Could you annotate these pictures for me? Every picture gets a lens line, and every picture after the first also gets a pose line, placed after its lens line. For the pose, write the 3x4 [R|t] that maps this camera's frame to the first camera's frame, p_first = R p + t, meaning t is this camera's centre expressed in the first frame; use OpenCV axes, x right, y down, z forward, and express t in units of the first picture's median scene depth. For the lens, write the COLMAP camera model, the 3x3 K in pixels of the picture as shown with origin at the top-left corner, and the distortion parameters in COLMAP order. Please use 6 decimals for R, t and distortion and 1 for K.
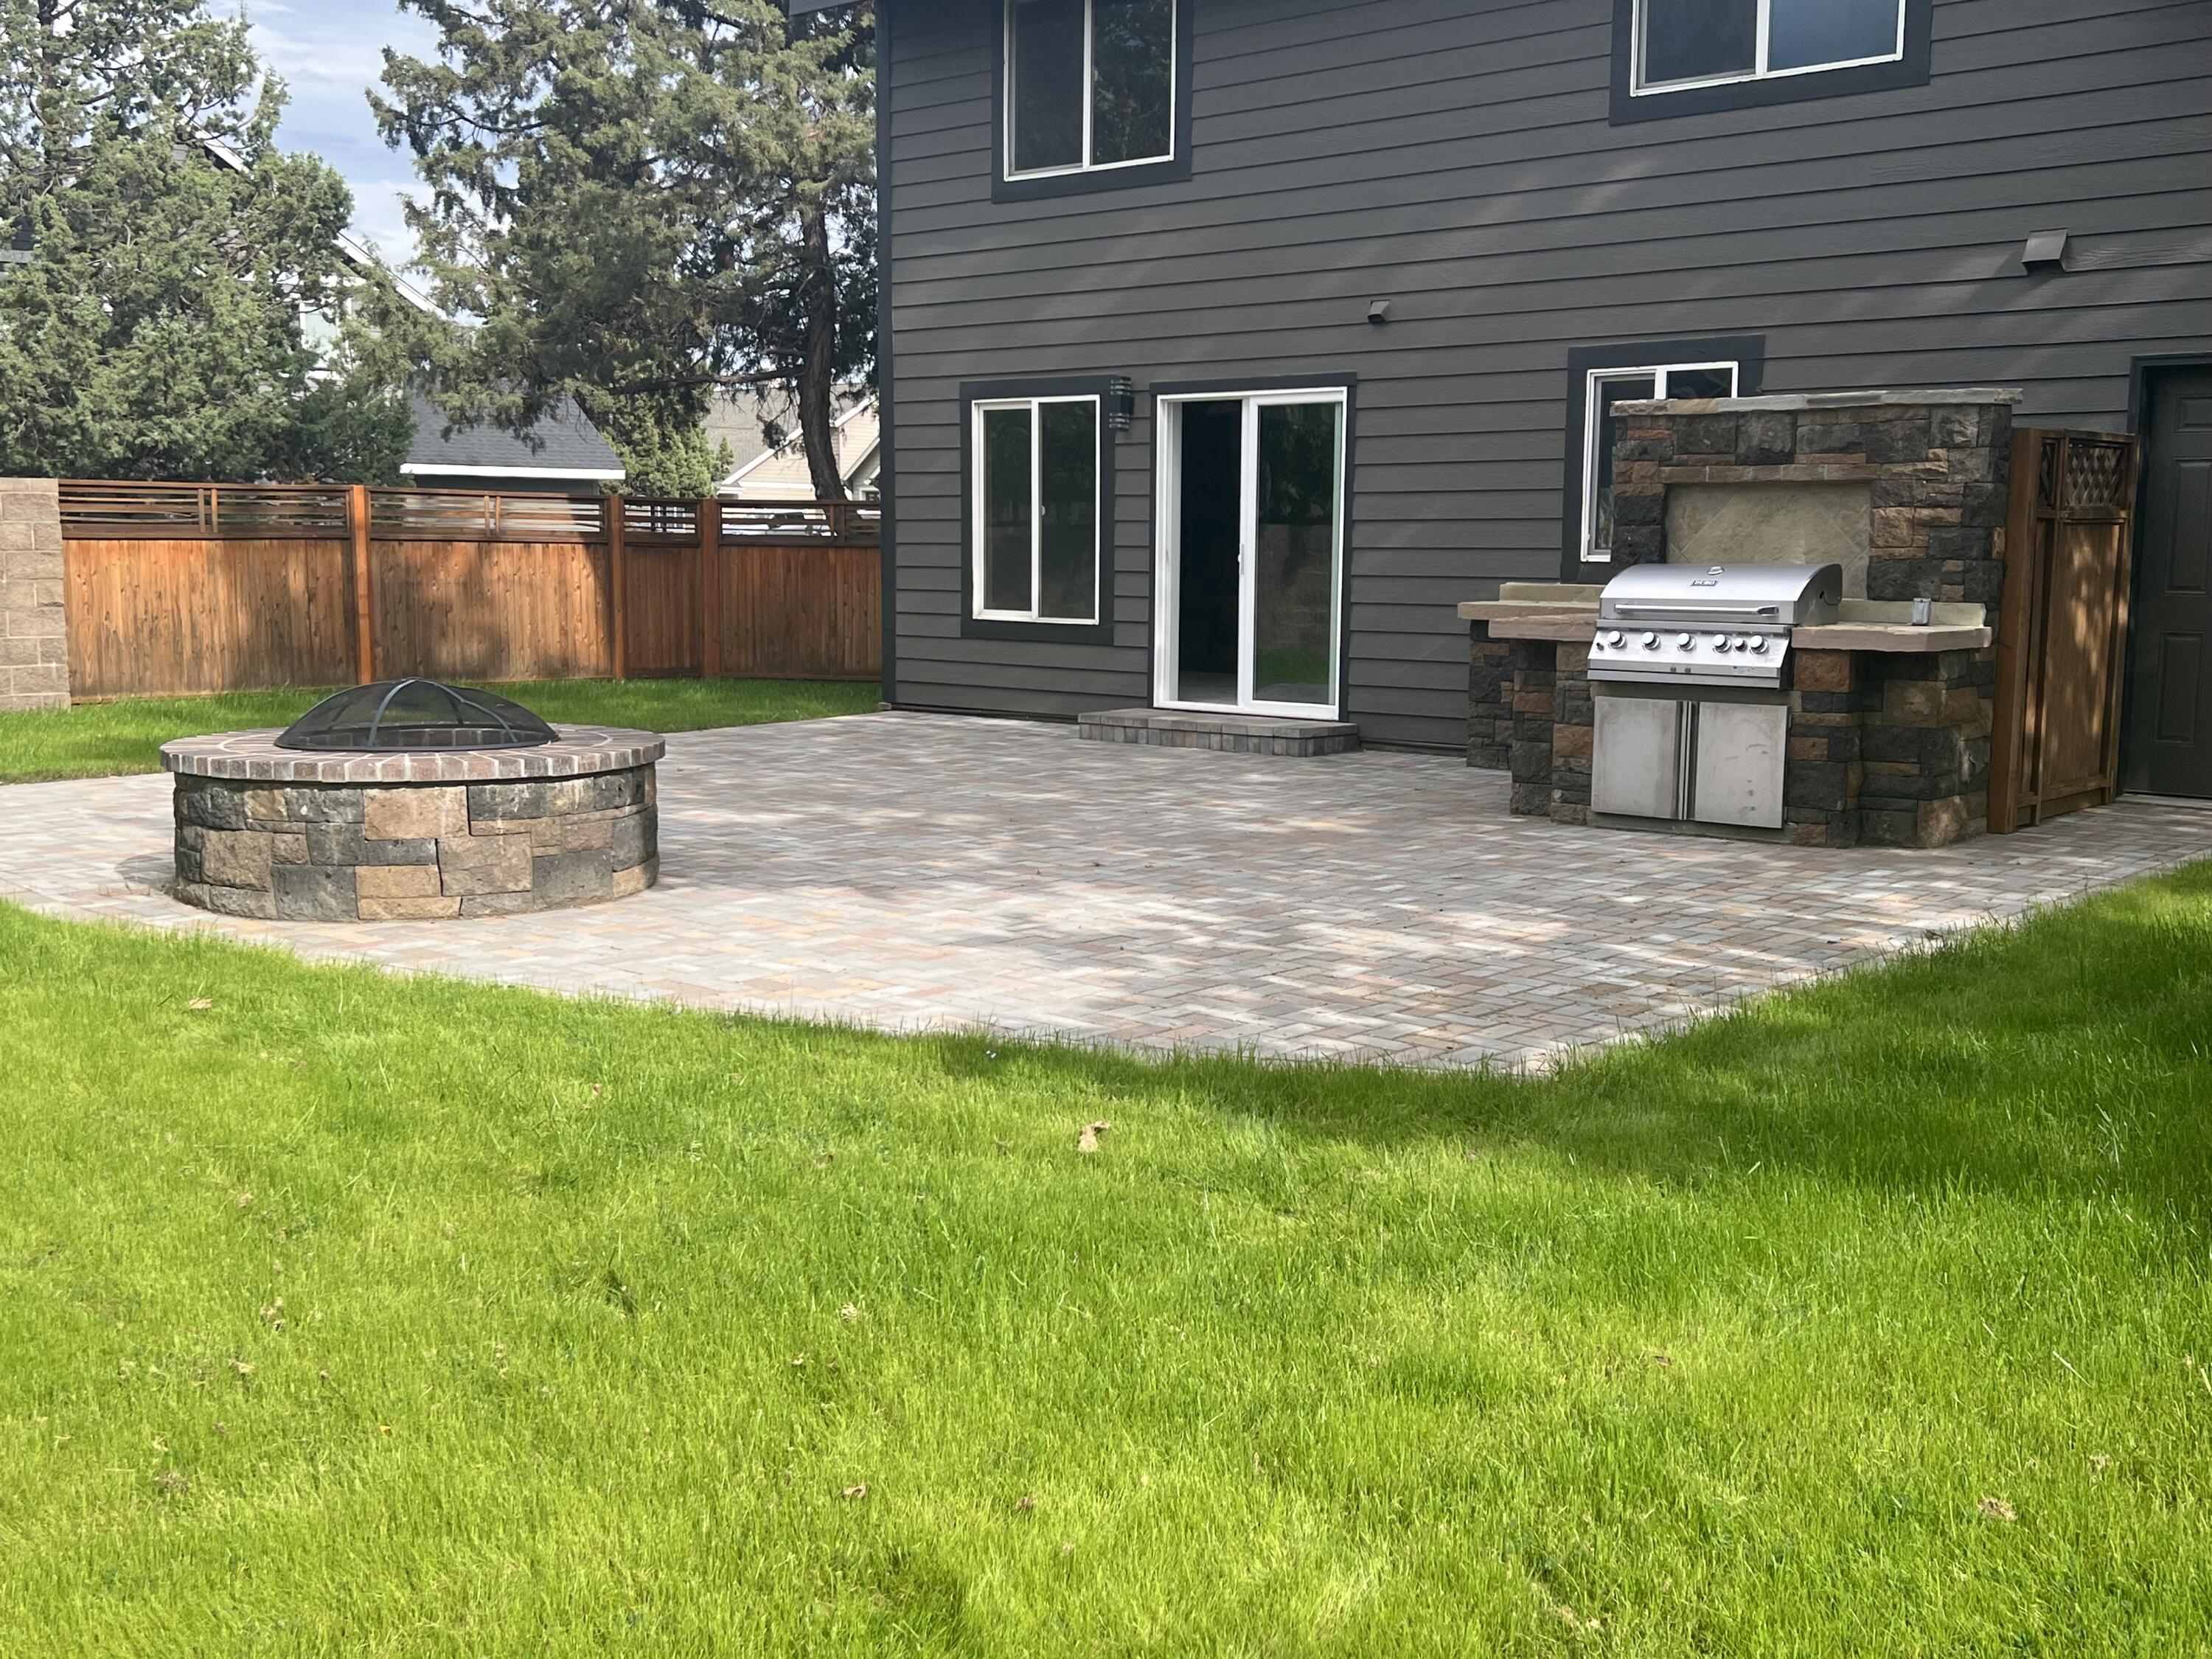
lens RADIAL K [[2320.0, 0, 1106.0], [0, 2320.0, 829.5], [0, 0, 1]] dist [-0.003945, -0.008207]
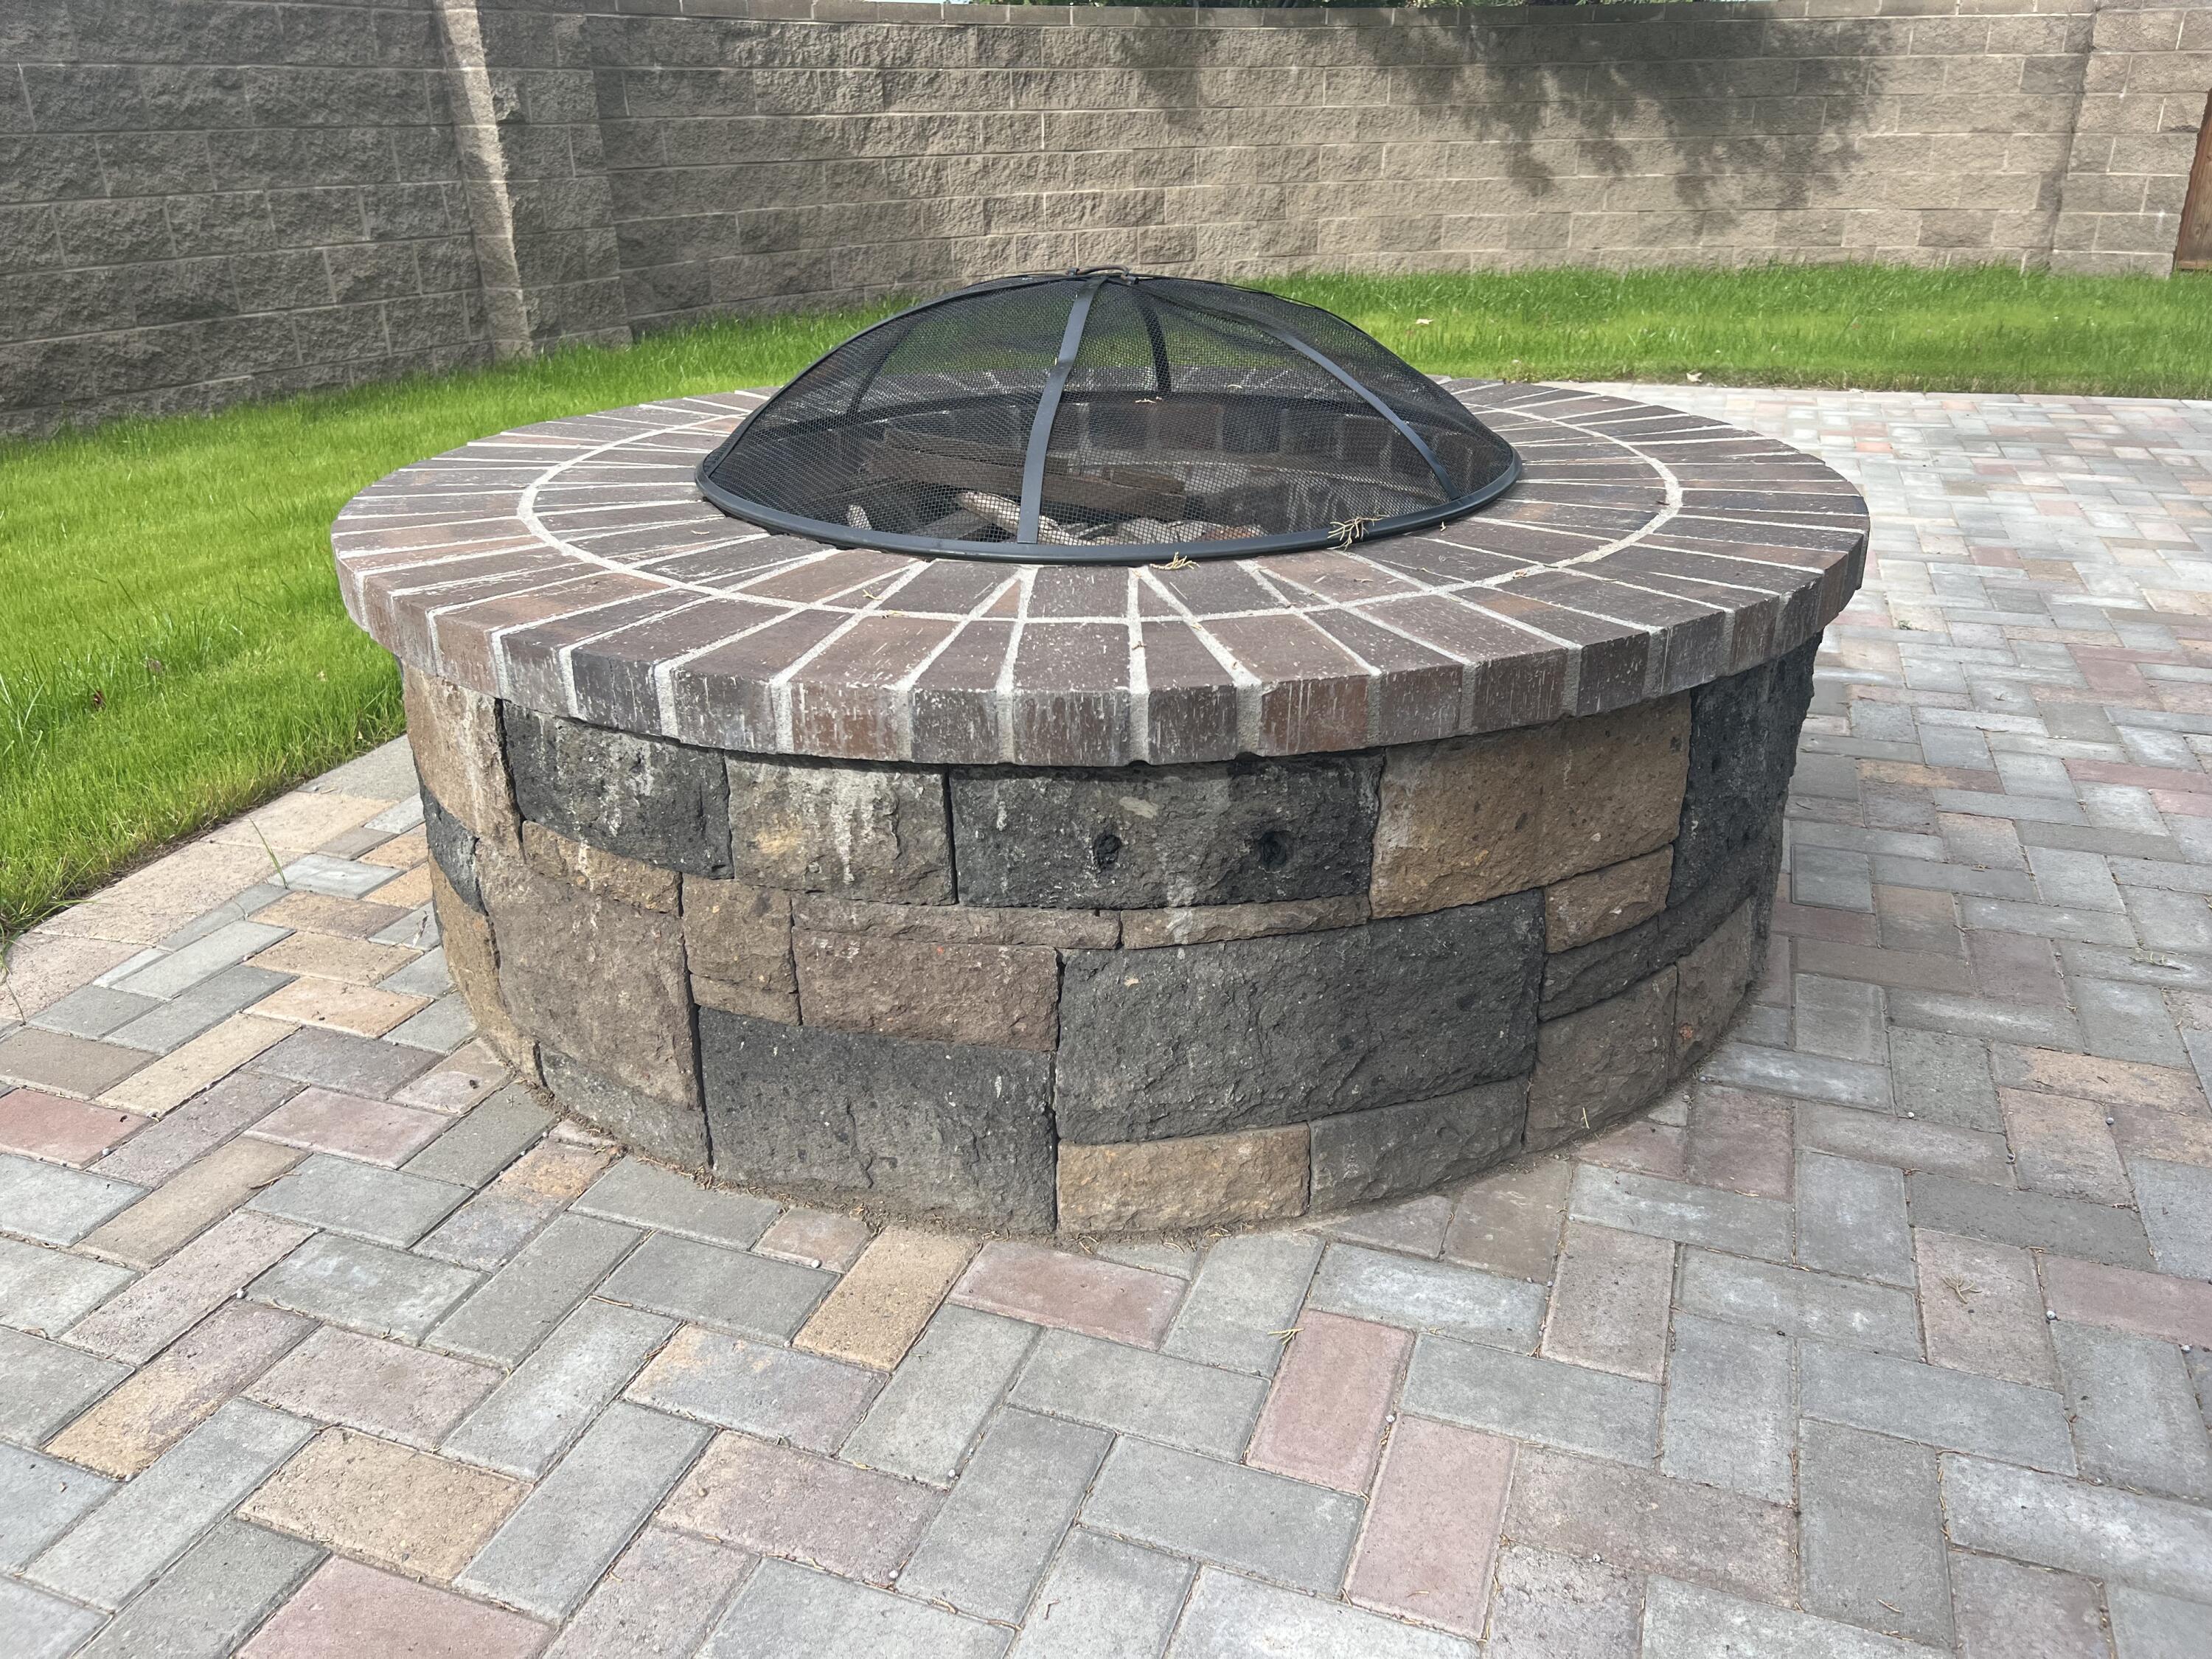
lens RADIAL K [[1678.3, 0, 1106.0], [0, 1678.3, 829.5], [0, 0, 1]] dist [0.064639, -0.002844]
pose [[0.404610, 0.352551, -0.843800, -0.071782], [-0.111858, 0.934852, 0.336957, -0.076326], [0.907622, -0.041951, 0.417686, 0.954419]]
